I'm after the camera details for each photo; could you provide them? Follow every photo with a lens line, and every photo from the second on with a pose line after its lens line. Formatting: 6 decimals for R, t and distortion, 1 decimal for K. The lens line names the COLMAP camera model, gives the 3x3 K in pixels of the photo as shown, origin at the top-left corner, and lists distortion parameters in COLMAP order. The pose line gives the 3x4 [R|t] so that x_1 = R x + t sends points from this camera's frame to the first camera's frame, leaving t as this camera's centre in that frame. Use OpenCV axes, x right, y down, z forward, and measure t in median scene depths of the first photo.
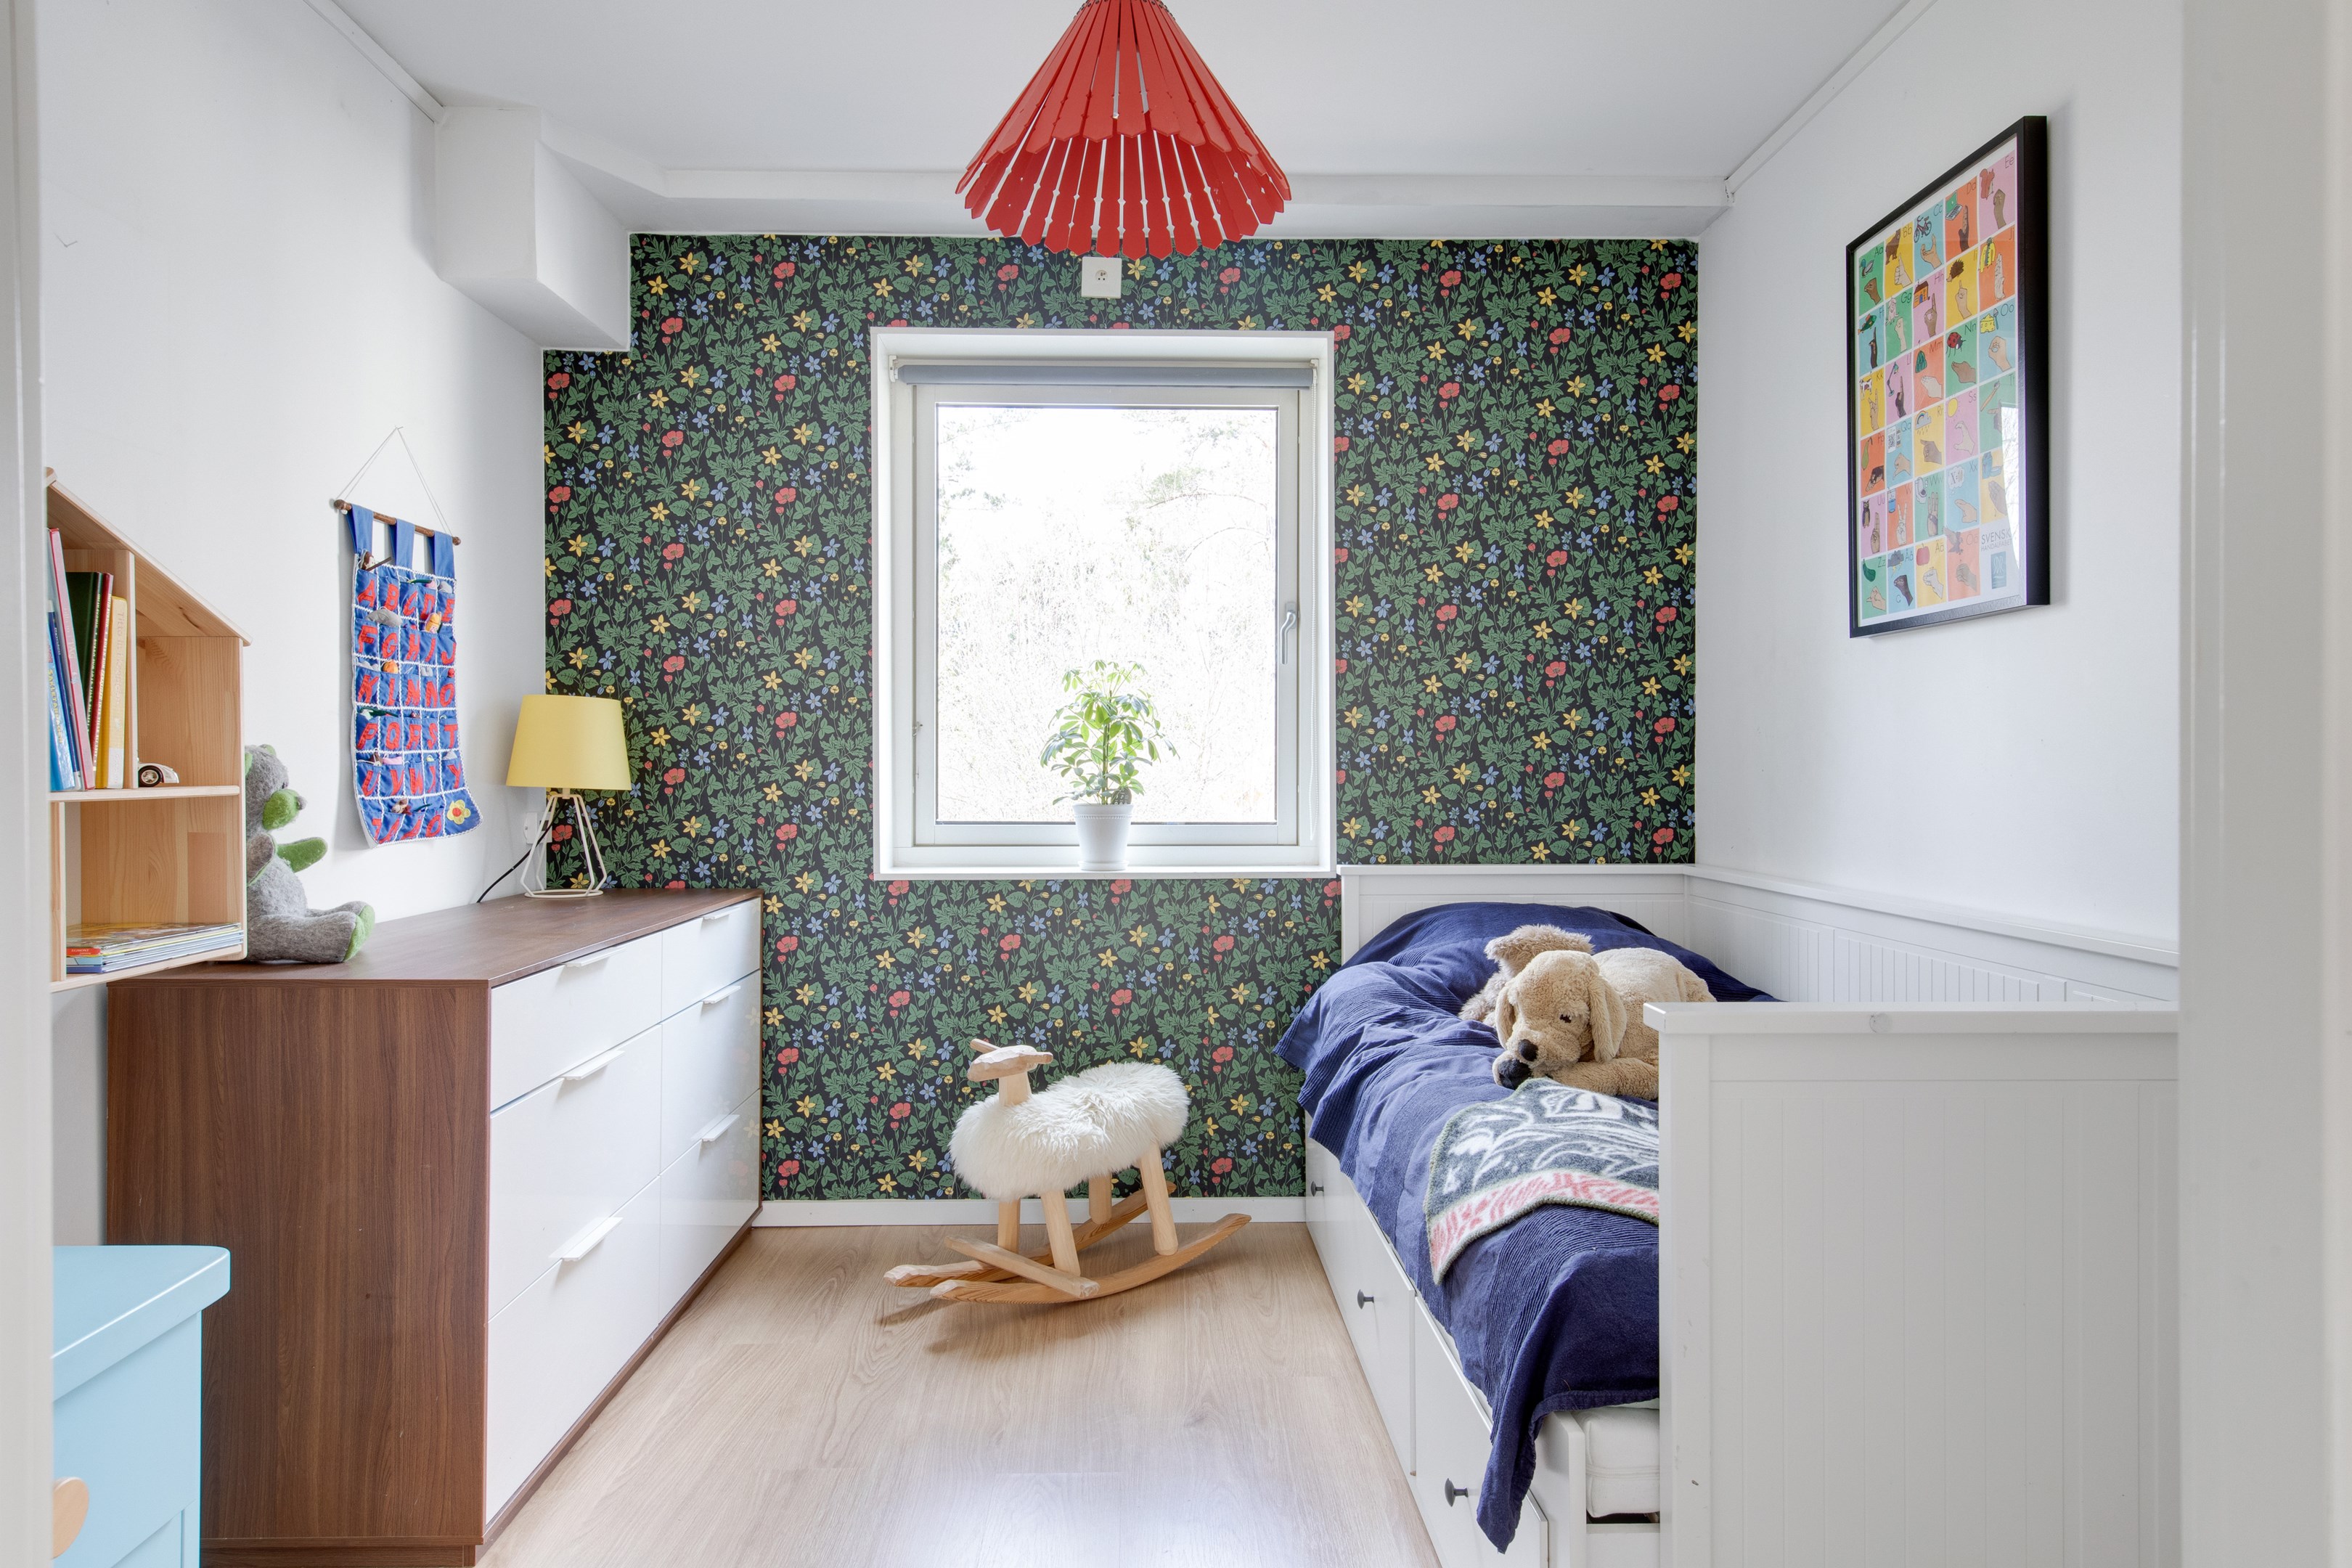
lens RADIAL K [[1482.9, 0, 1170.6], [0, 1482.9, 776.6], [0, 0, 1]] dist [0.018551, -0.000857]
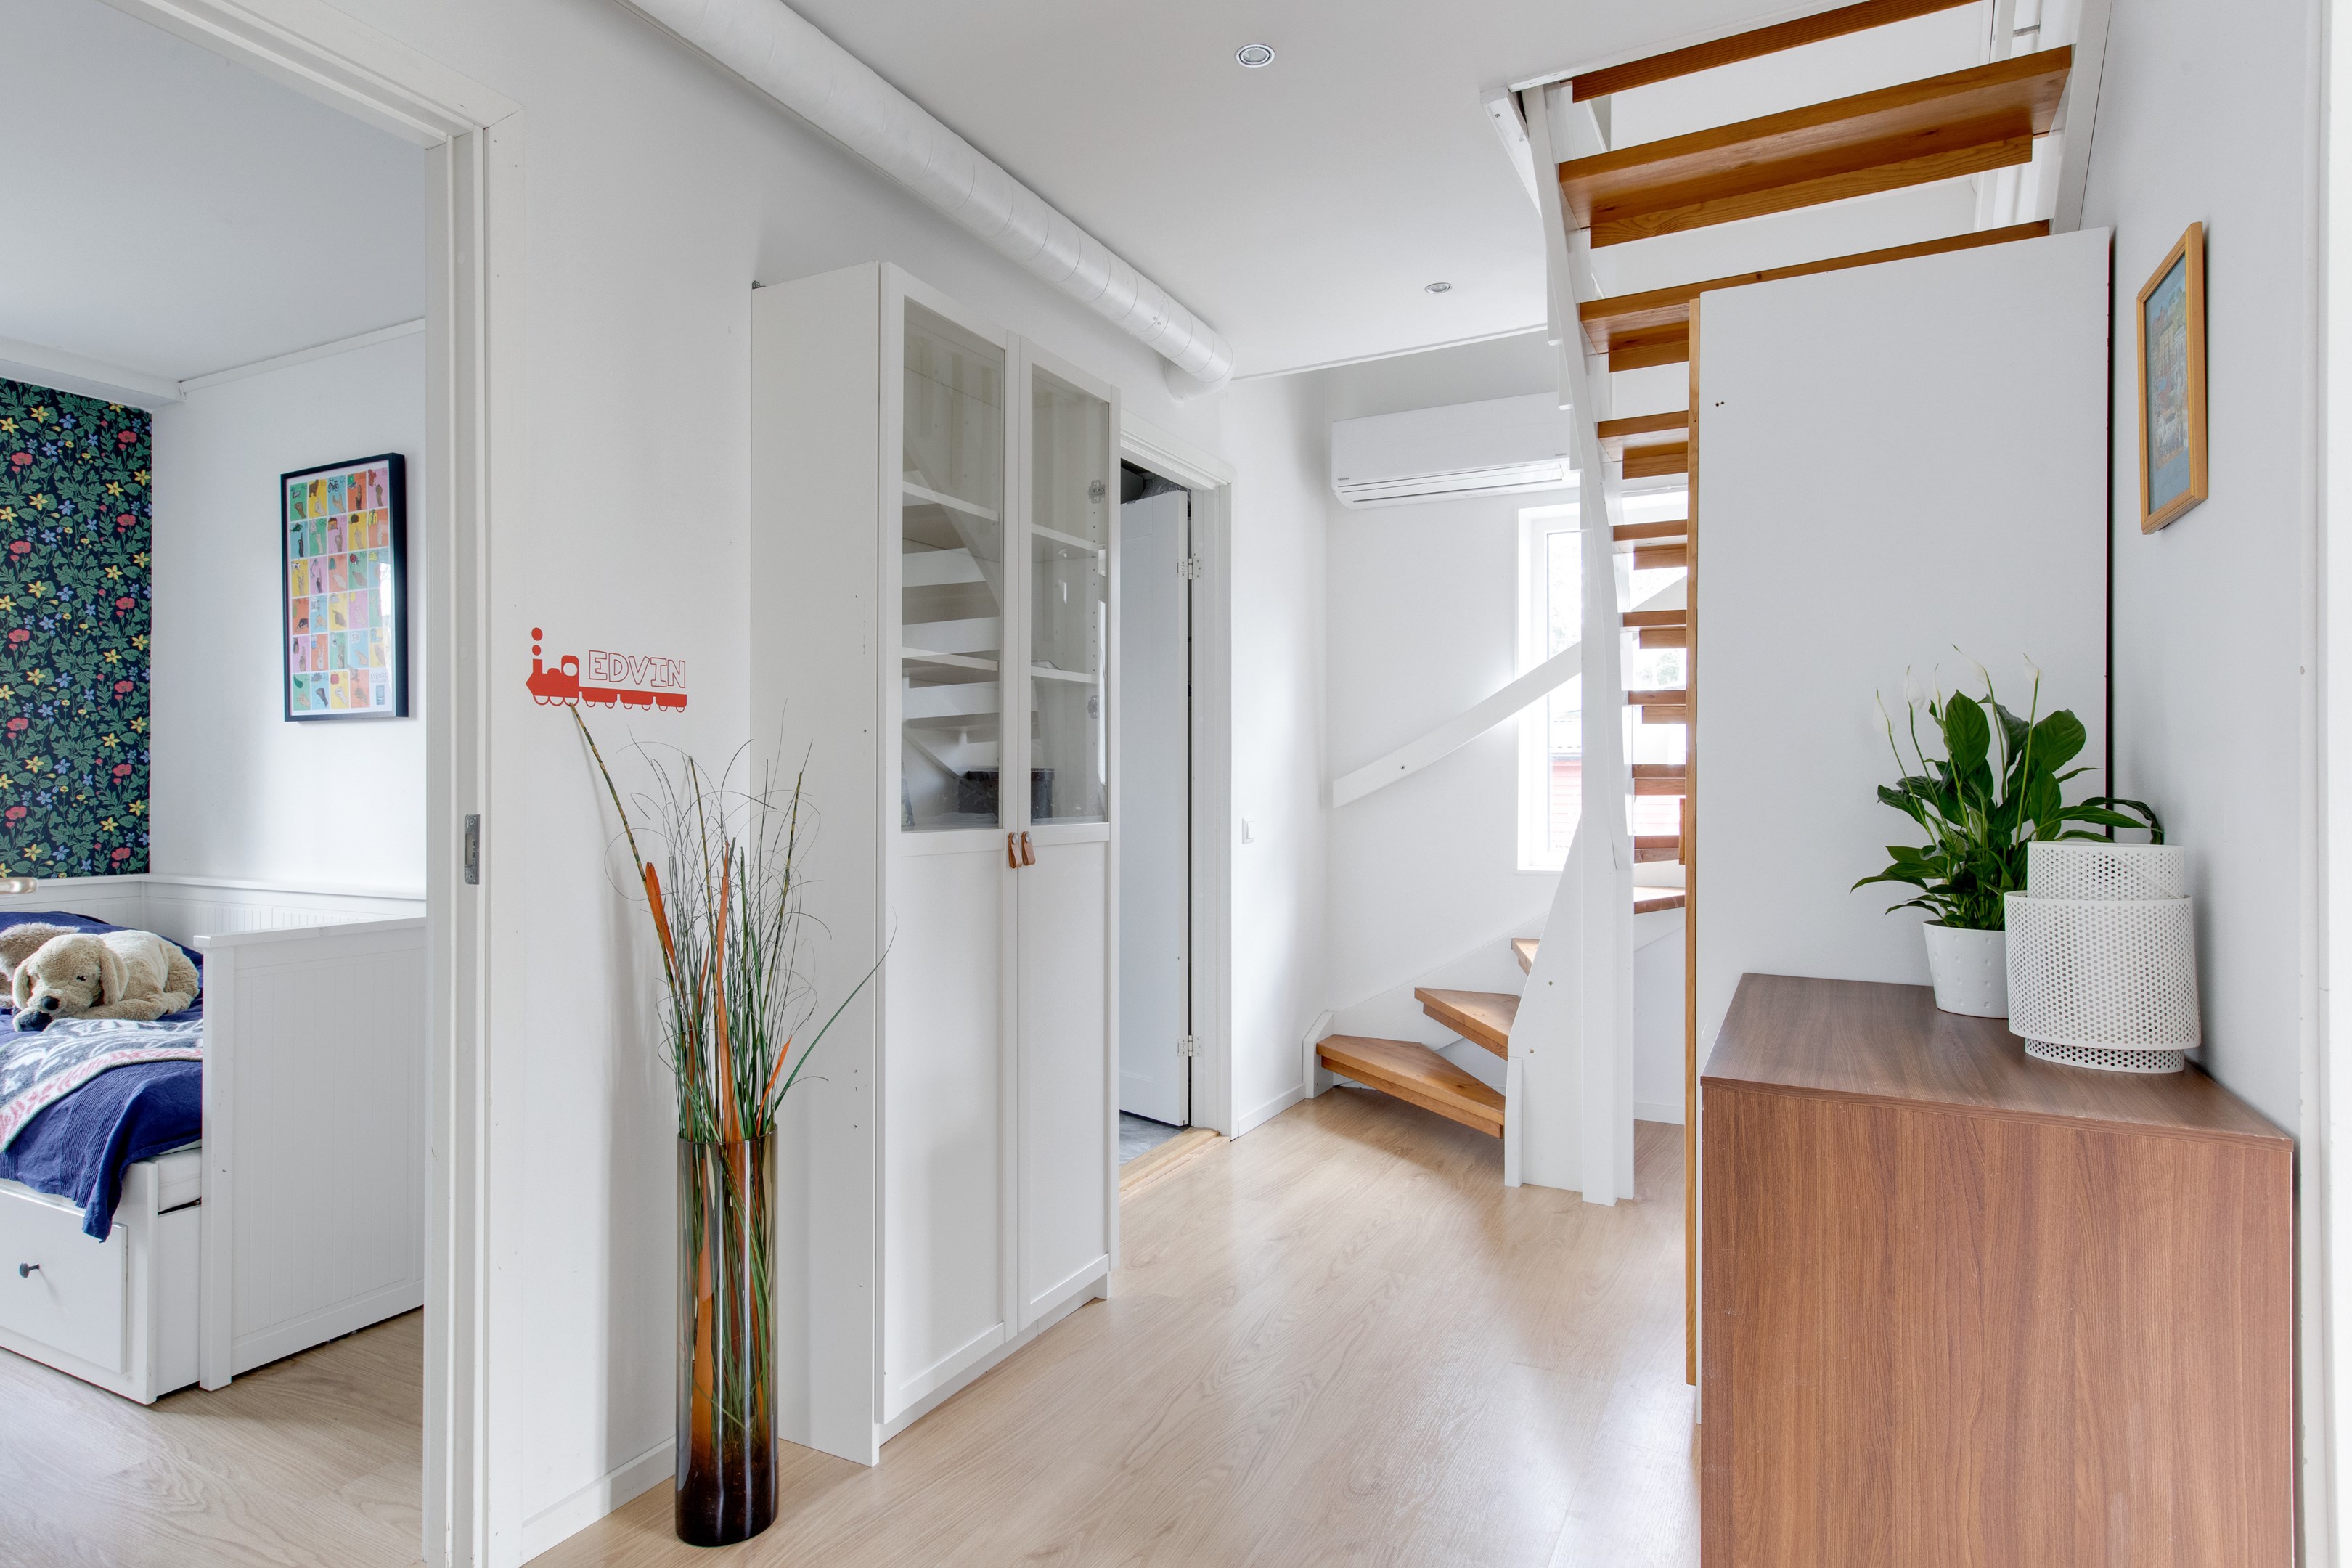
lens RADIAL K [[1271.9, 0, 1170.9], [0, 1271.9, 784.4], [0, 0, 1]] dist [-0.001763, -0.000799]
pose [[0.484999, 0.002010, 0.874512, -0.294861], [0.005351, 0.999972, -0.005266, -0.015582], [-0.874498, 0.007234, 0.484975, -0.526769]]
